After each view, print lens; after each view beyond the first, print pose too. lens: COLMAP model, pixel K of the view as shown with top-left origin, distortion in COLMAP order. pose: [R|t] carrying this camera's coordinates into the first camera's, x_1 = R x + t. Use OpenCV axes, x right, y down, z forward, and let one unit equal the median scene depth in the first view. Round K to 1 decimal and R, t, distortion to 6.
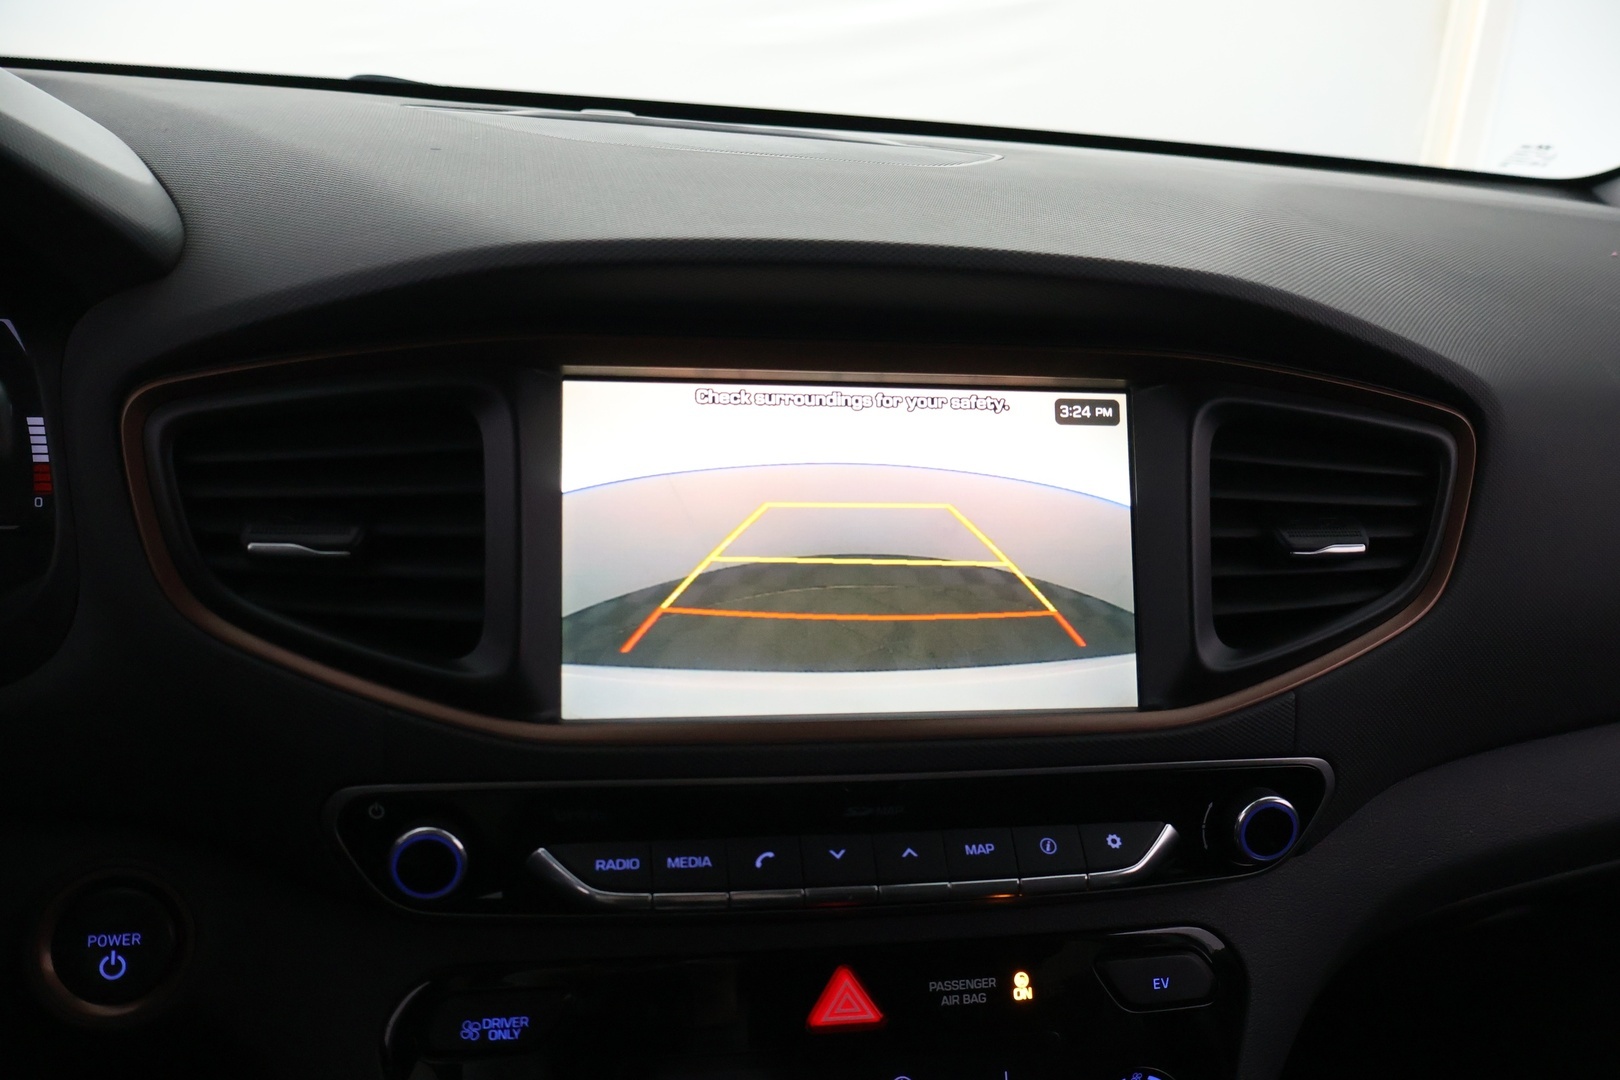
lens RADIAL K [[1347.7, 0, 807.3], [0, 1347.7, 534.4], [0, 0, 1]] dist [0.004675, 0.006665]
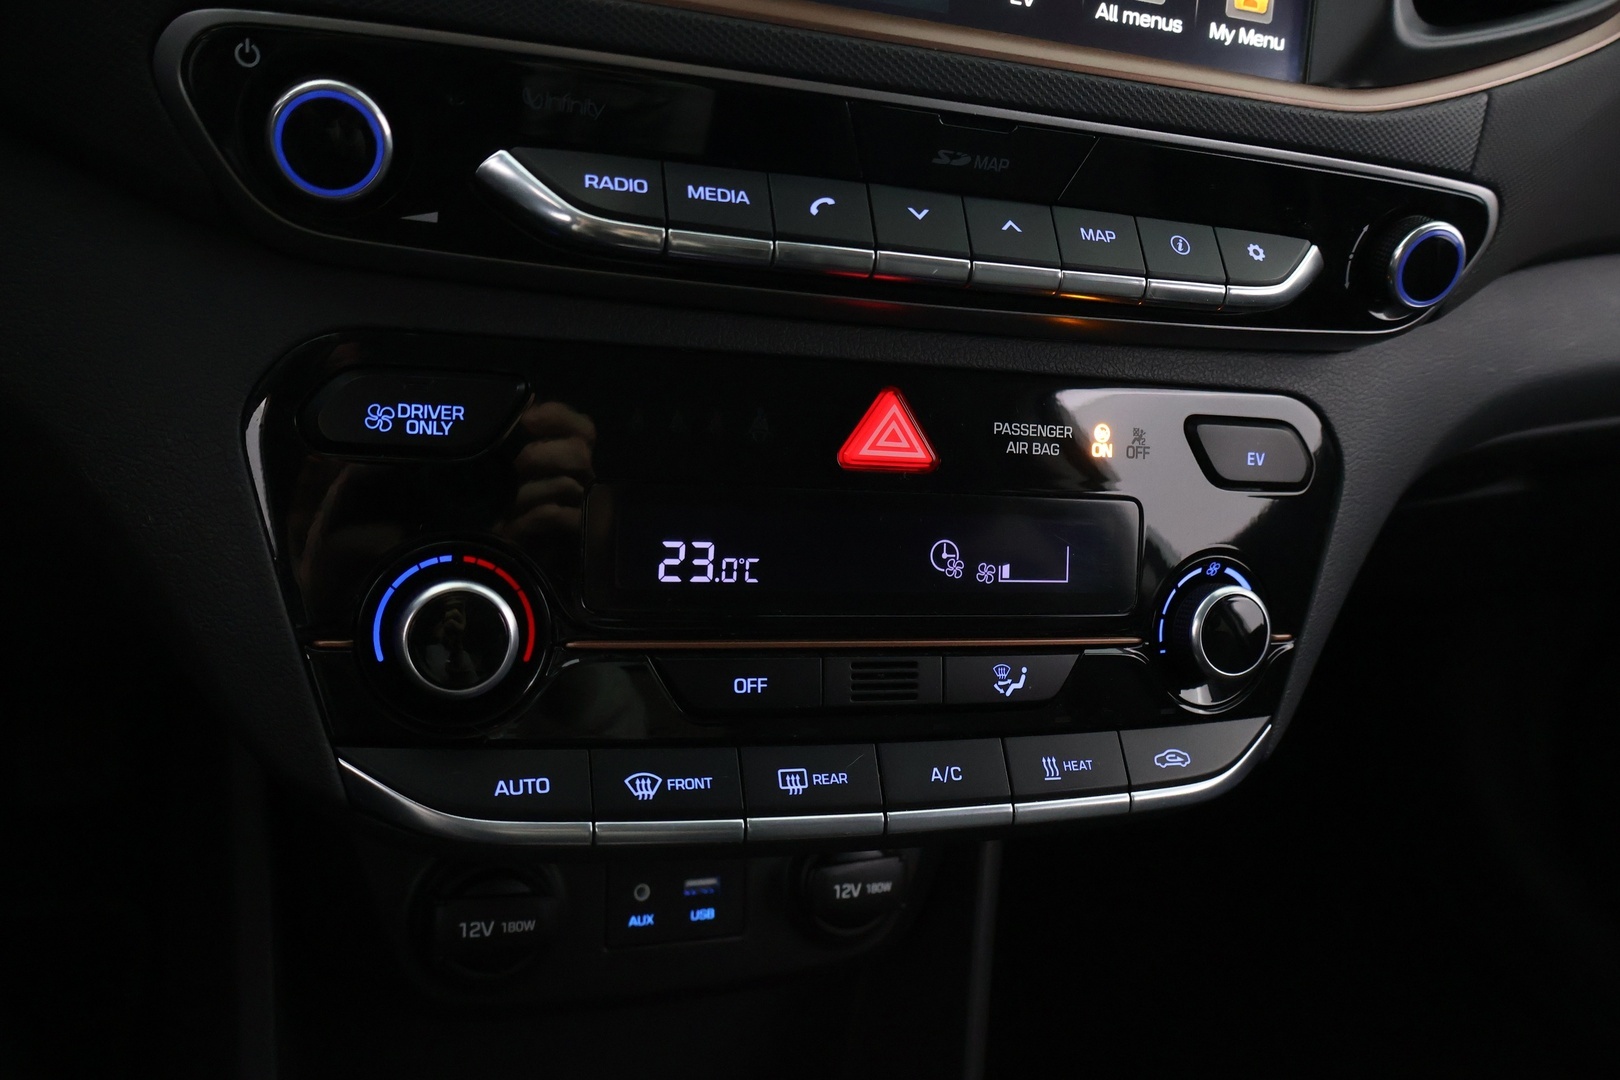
lens RADIAL K [[1347.7, 0, 807.4], [0, 1347.7, 537.7], [0, 0, 1]] dist [0.004675, 0.006665]
pose [[0.983285, 0.064523, 0.170256, -0.144541], [-0.098056, 0.975572, 0.196583, 0.265434], [-0.153413, -0.209991, 0.965592, 0.274261]]
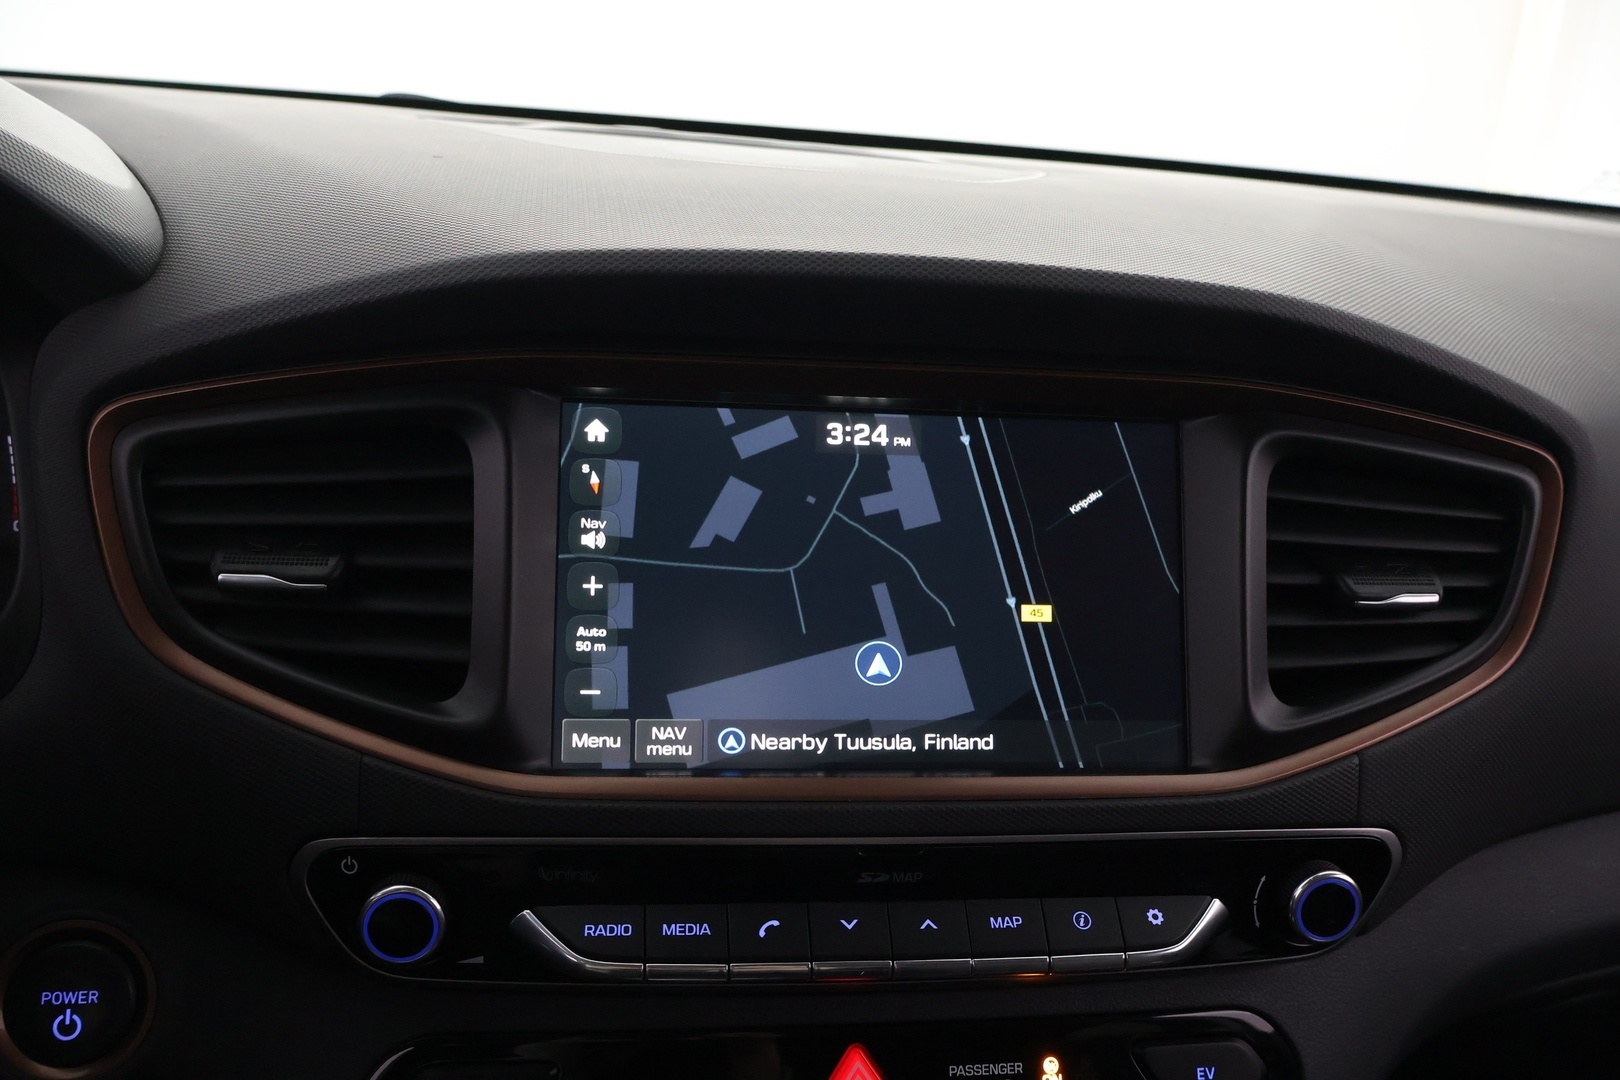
lens RADIAL K [[1347.7, 0, 804.3], [0, 1347.7, 546.7], [0, 0, 1]] dist [0.004675, 0.006665]
pose [[0.999174, 0.015638, -0.037513, 0.021935], [-0.016212, 0.999755, -0.015042, -0.004167], [0.037269, 0.015638, 0.999183, 0.081377]]
